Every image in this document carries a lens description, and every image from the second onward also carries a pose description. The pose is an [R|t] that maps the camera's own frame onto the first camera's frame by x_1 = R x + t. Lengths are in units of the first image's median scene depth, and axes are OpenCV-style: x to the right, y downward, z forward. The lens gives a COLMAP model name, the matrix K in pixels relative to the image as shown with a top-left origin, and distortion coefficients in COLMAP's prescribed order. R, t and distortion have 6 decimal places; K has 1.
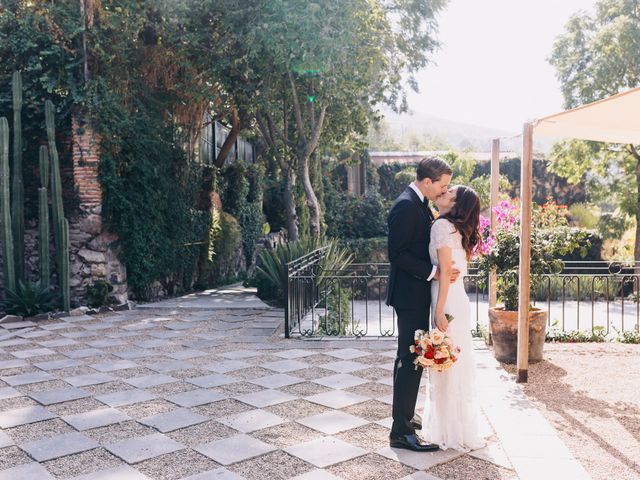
lens RADIAL K [[681.7, 0, 320.0], [0, 681.7, 240.0], [0, 0, 1]] dist [0.006828, -0.027267]
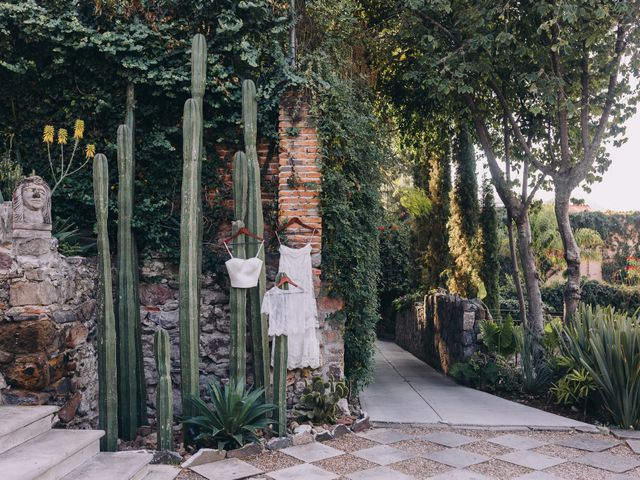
lens RADIAL K [[681.7, 0, 320.0], [0, 681.7, 240.0], [0, 0, 1]] dist [0.006828, -0.027267]
pose [[0.999790, 0.020517, -0.000087, -0.324748], [-0.020458, 0.996610, -0.079684, -0.013268], [-0.001548, 0.079669, 0.996820, 0.391073]]
